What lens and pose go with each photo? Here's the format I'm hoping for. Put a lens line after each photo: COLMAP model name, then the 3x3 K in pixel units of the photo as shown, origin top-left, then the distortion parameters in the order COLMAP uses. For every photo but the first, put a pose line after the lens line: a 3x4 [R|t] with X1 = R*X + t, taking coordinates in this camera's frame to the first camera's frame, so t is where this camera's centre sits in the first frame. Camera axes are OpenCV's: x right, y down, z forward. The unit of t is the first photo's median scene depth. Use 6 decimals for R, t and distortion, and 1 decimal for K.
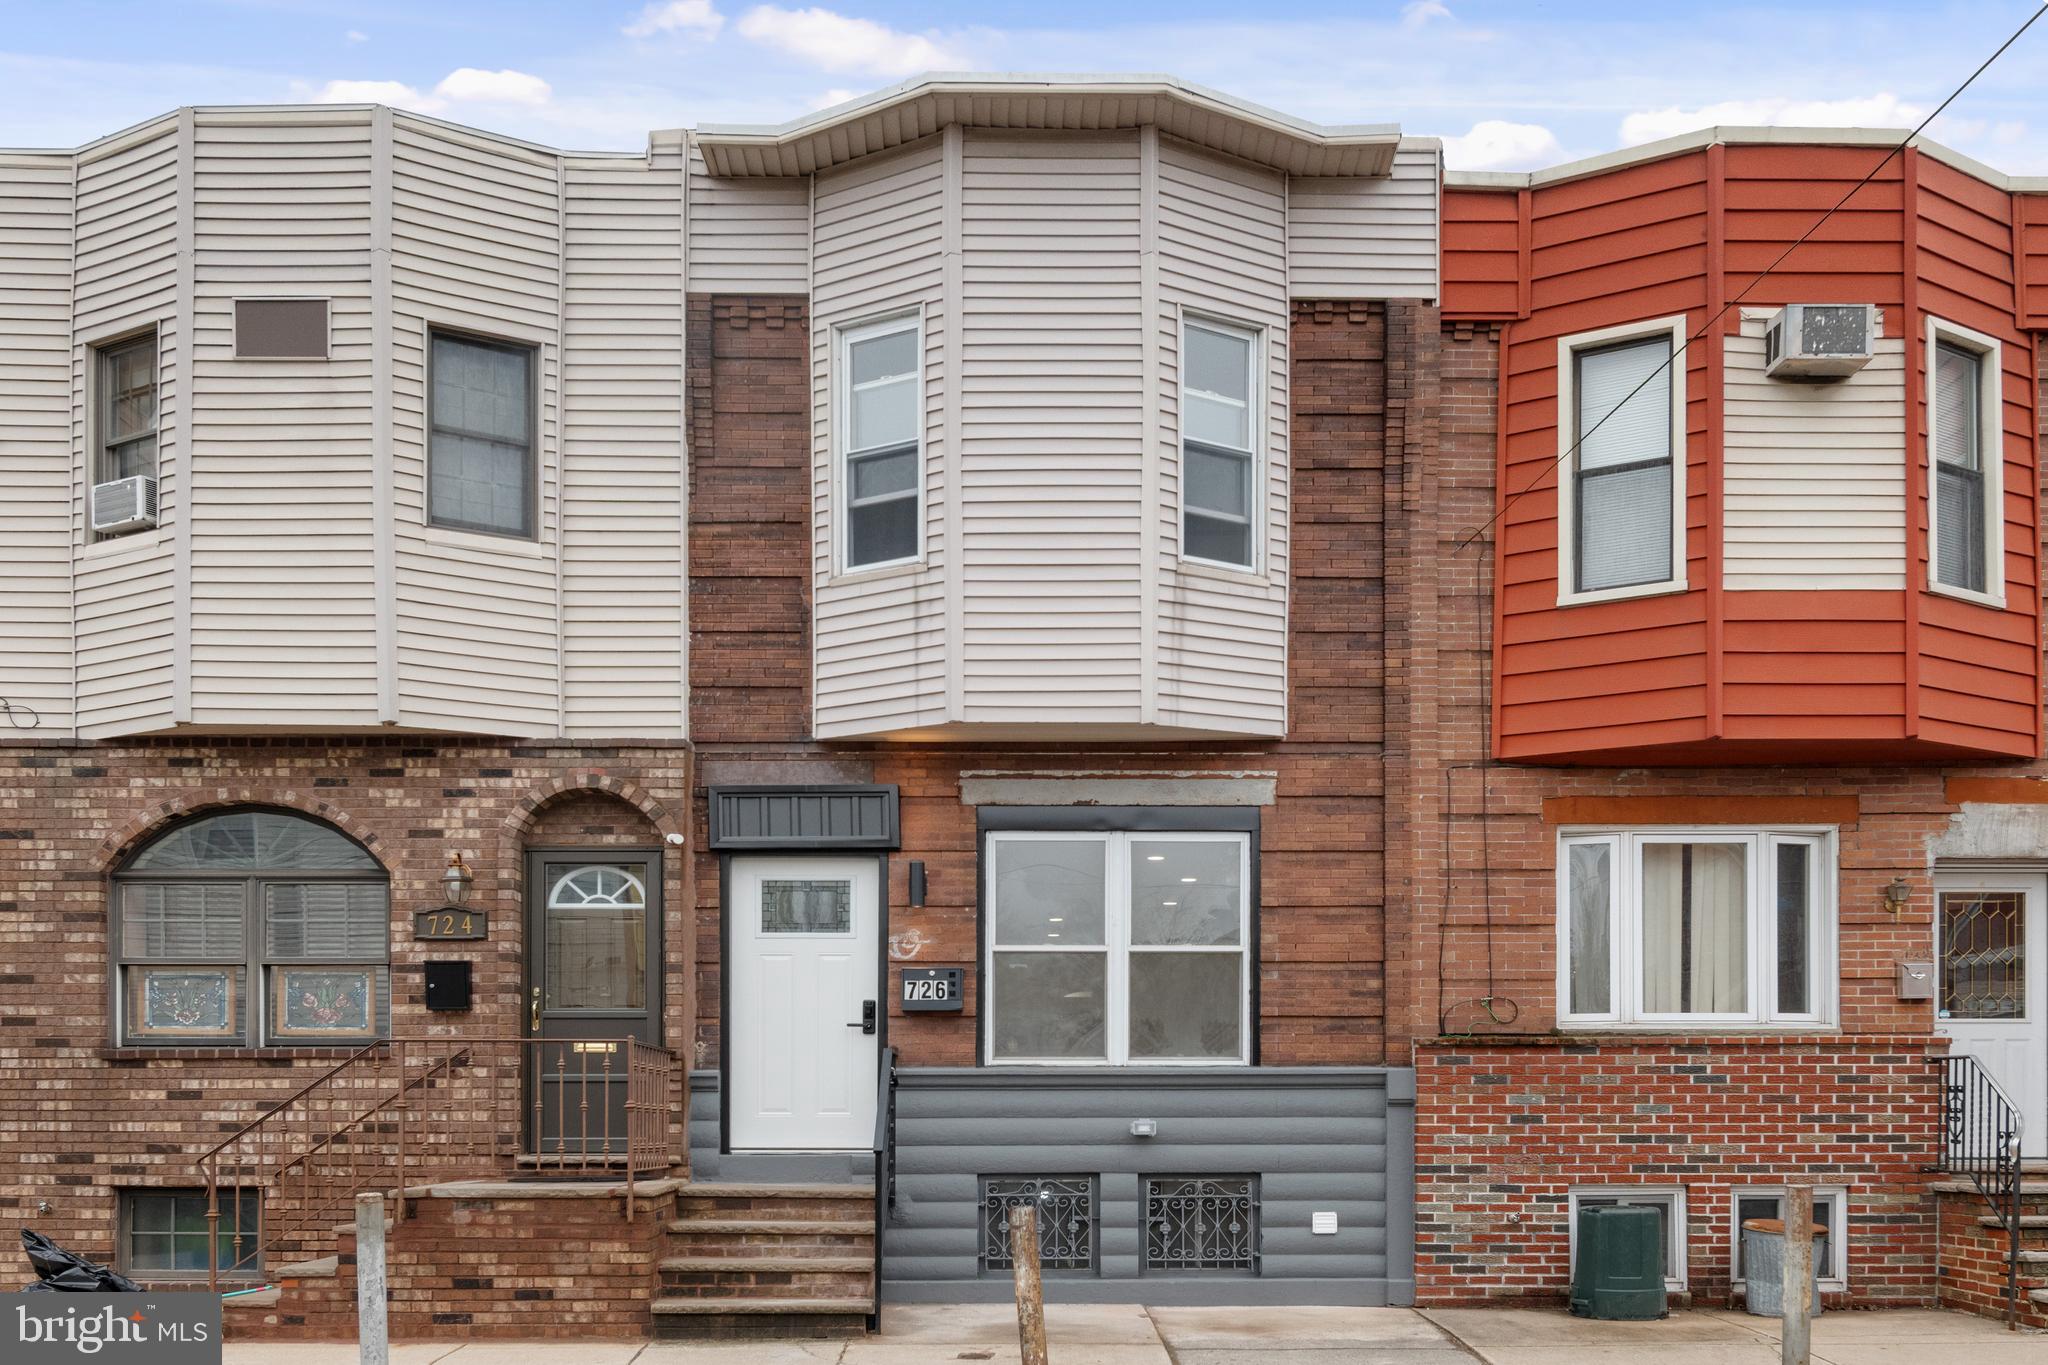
lens RADIAL K [[1763.5, 0, 1024.4], [0, 1763.5, 674.0], [0, 0, 1]] dist [-0.000829, -0.001731]
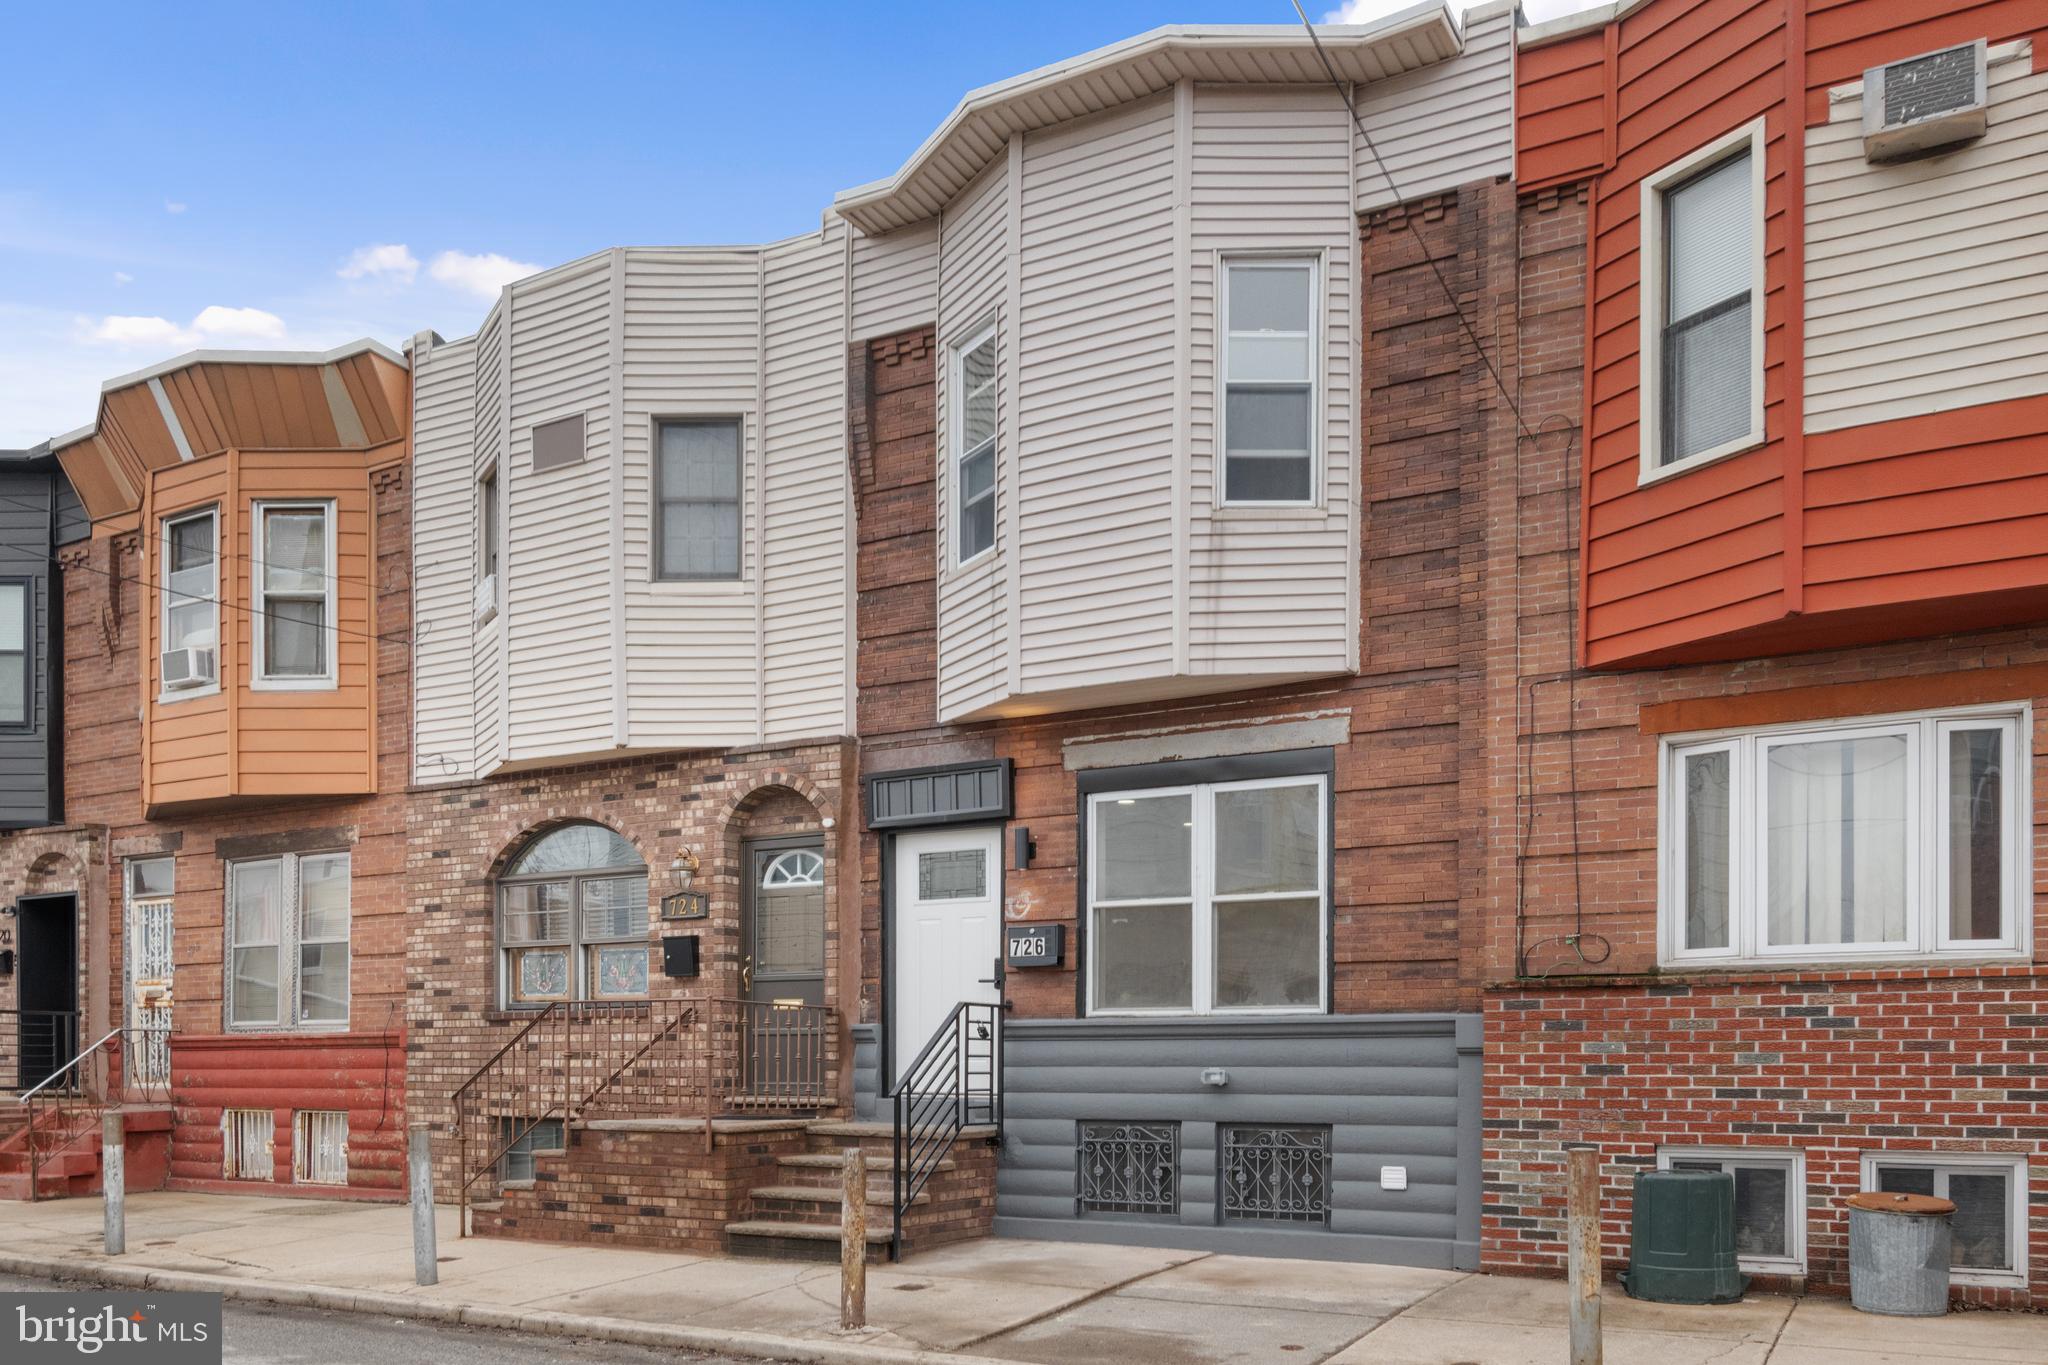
lens RADIAL K [[1602.7, 0, 1024.2], [0, 1602.7, 692.9], [0, 0, 1]] dist [-0.004425, 0.002437]
pose [[0.866806, -0.110293, -0.486296, 0.420203], [0.117730, 0.992927, -0.015349, 0.040208], [0.484549, -0.043947, 0.873660, 0.155136]]
